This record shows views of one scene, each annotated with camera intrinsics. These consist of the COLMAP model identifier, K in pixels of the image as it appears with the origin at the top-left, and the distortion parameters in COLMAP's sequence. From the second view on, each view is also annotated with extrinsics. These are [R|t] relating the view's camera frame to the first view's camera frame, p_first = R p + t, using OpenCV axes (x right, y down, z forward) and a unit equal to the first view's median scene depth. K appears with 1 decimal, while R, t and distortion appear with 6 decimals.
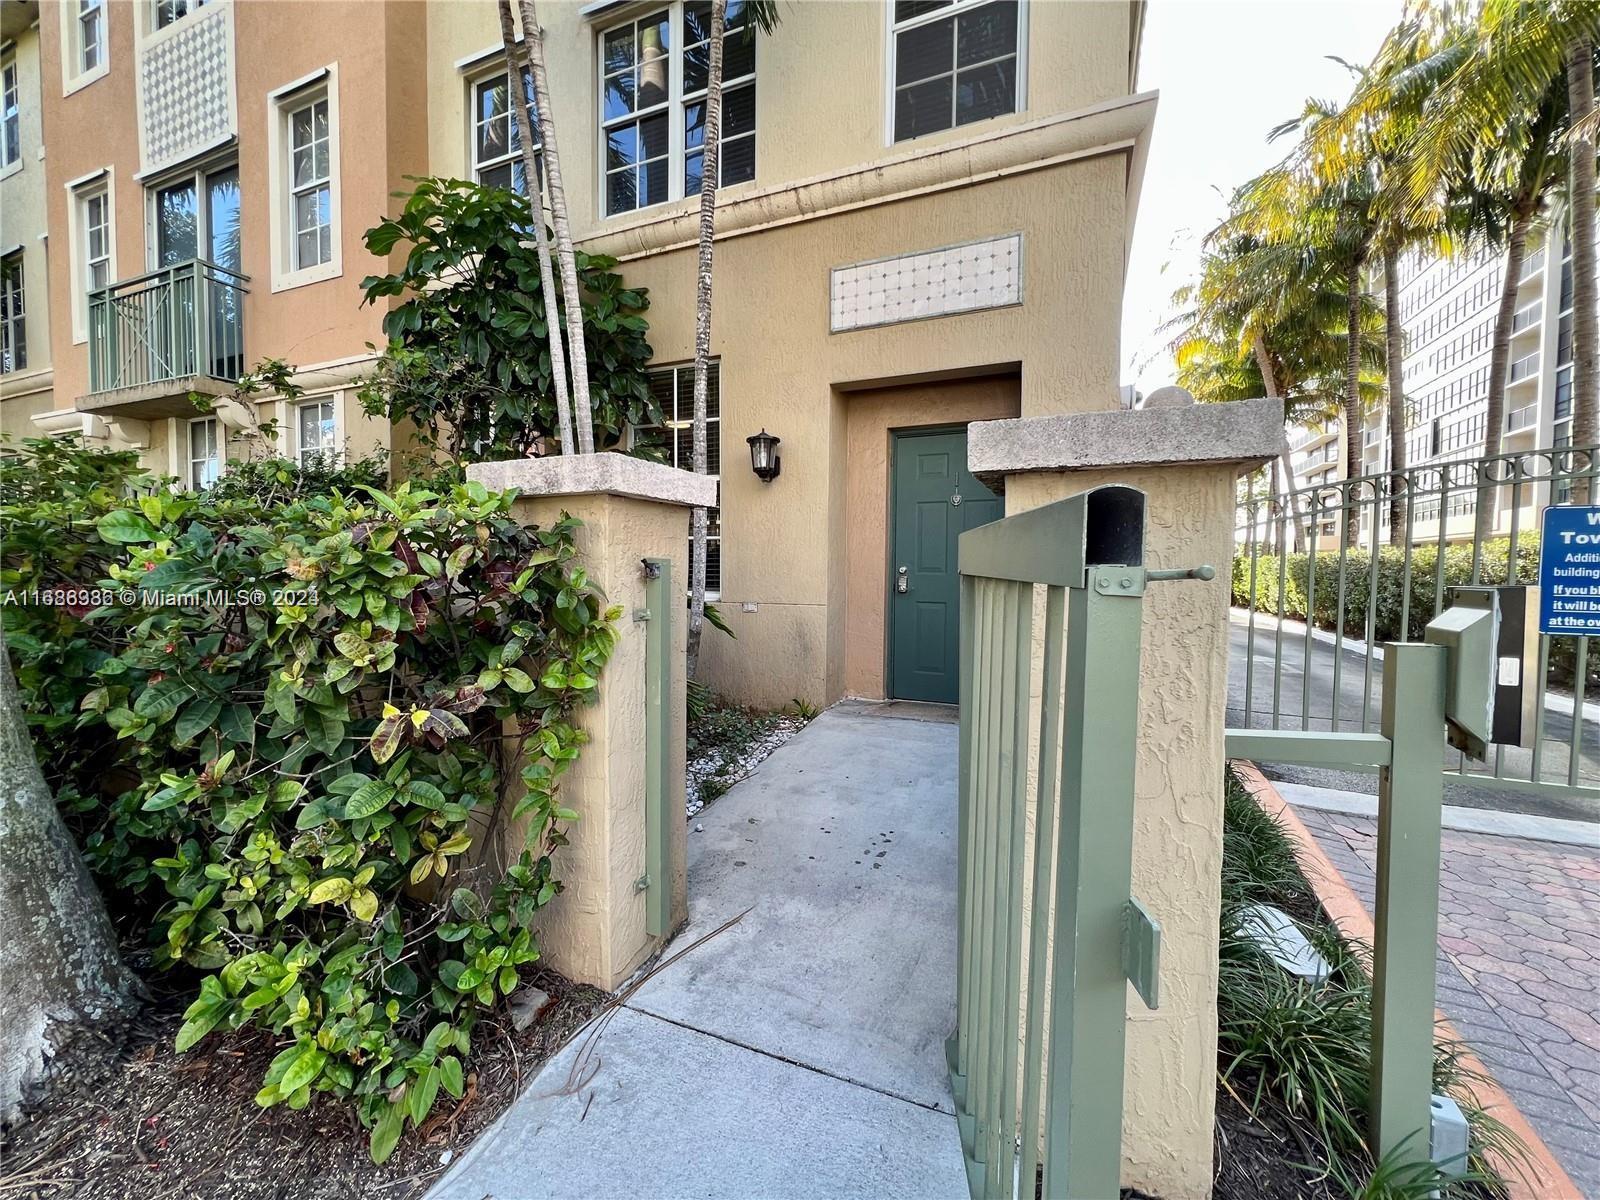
lens RADIAL K [[642.3, 0, 790.7], [0, 642.3, 596.3], [0, 0, 1]] dist [0.000276, -0.000137]
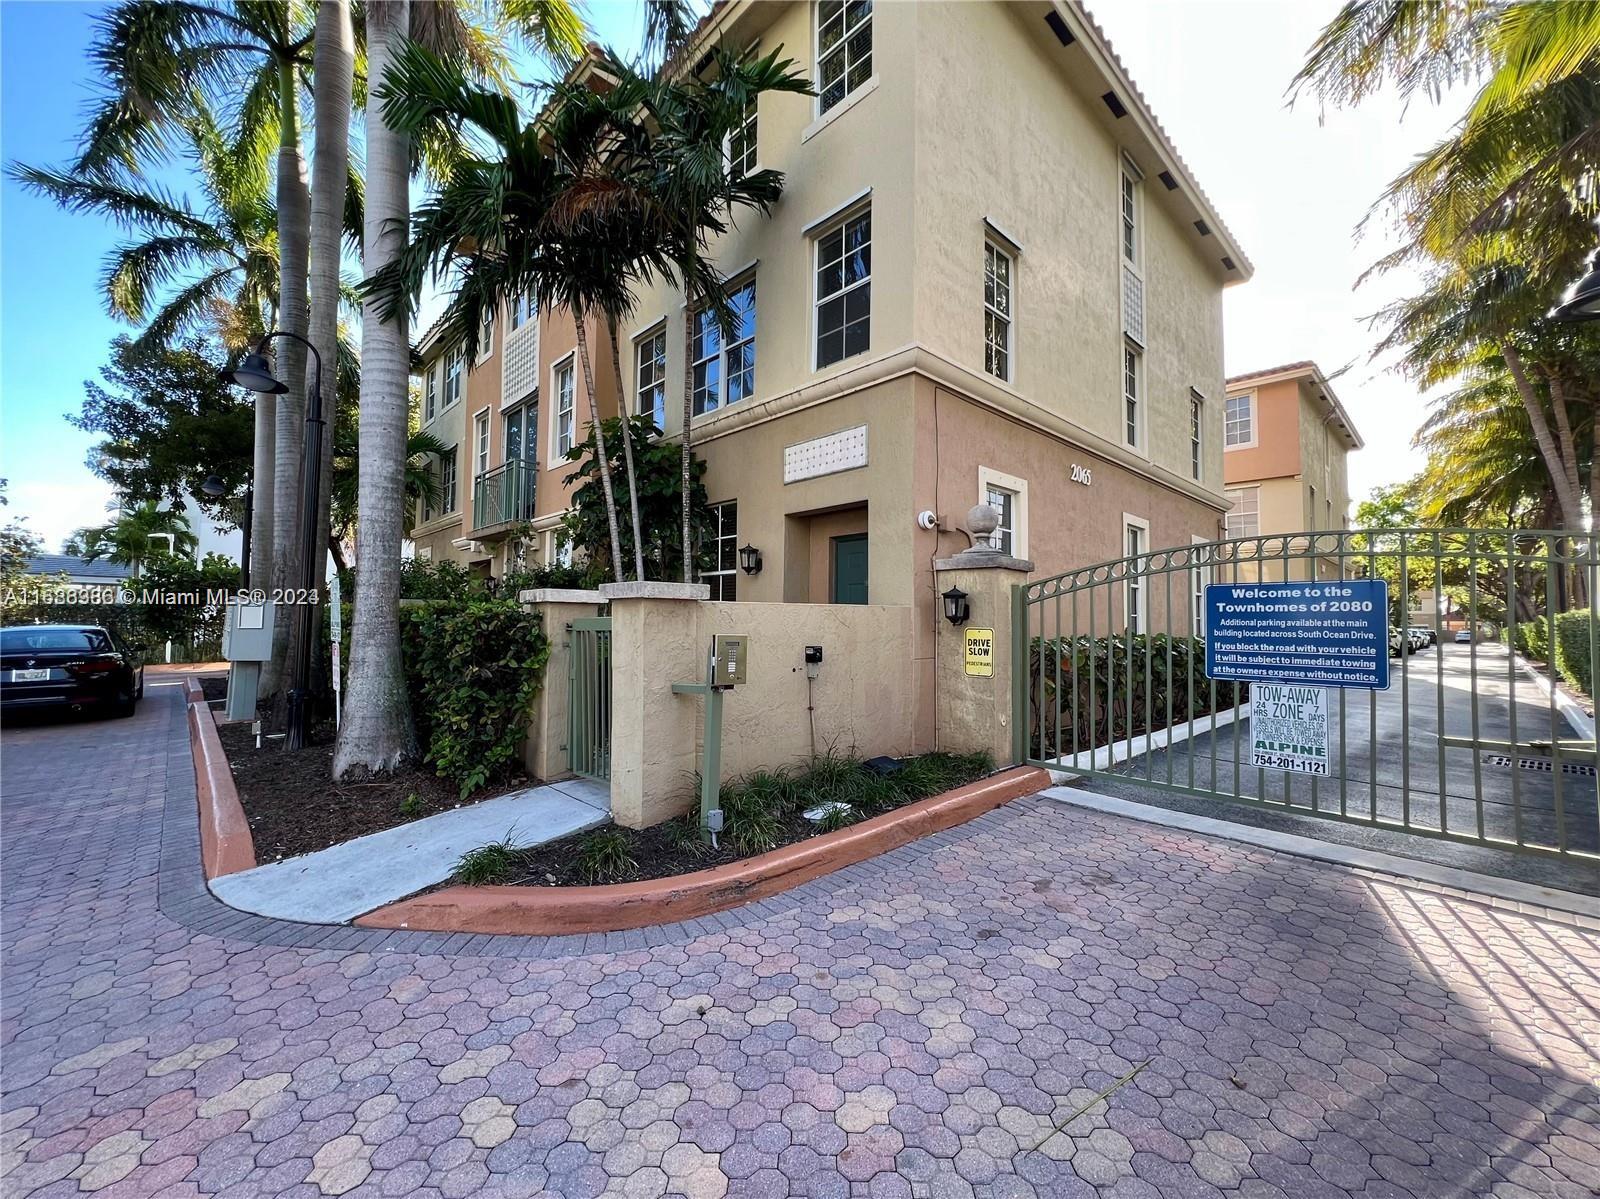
lens RADIAL K [[658.4, 0, 800.0], [0, 658.4, 599.5], [0, 0, 1]] dist [0.001004, -0.000019]
pose [[0.918280, -0.012615, -0.395731, 0.767219], [-0.020586, 0.996619, -0.079539, 0.016840], [0.395396, 0.081185, 0.914916, -0.505319]]
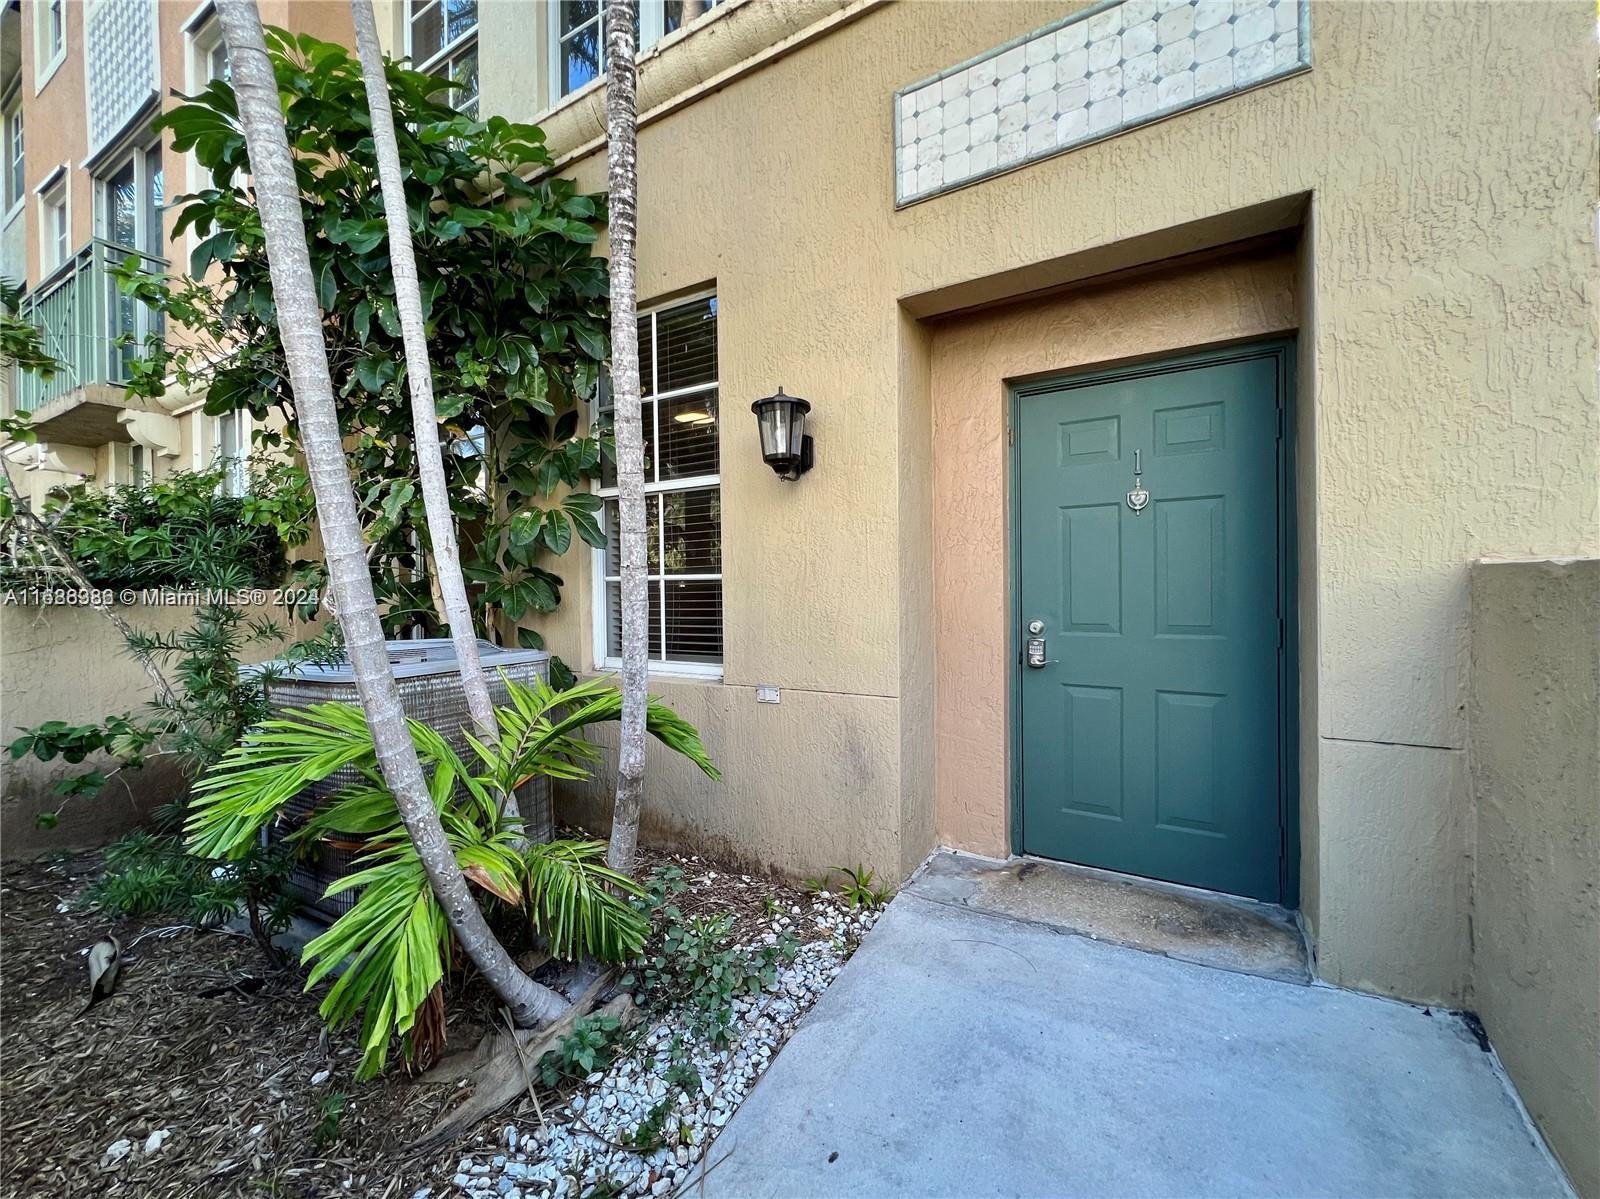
lens RADIAL K [[642.3, 0, 790.7], [0, 642.3, 595.8], [0, 0, 1]] dist [0.000276, -0.000137]
pose [[0.991187, -0.018136, -0.131220, 0.038422], [0.014173, 0.999417, -0.031070, -0.058874], [0.131707, 0.028936, 0.990866, 0.449727]]
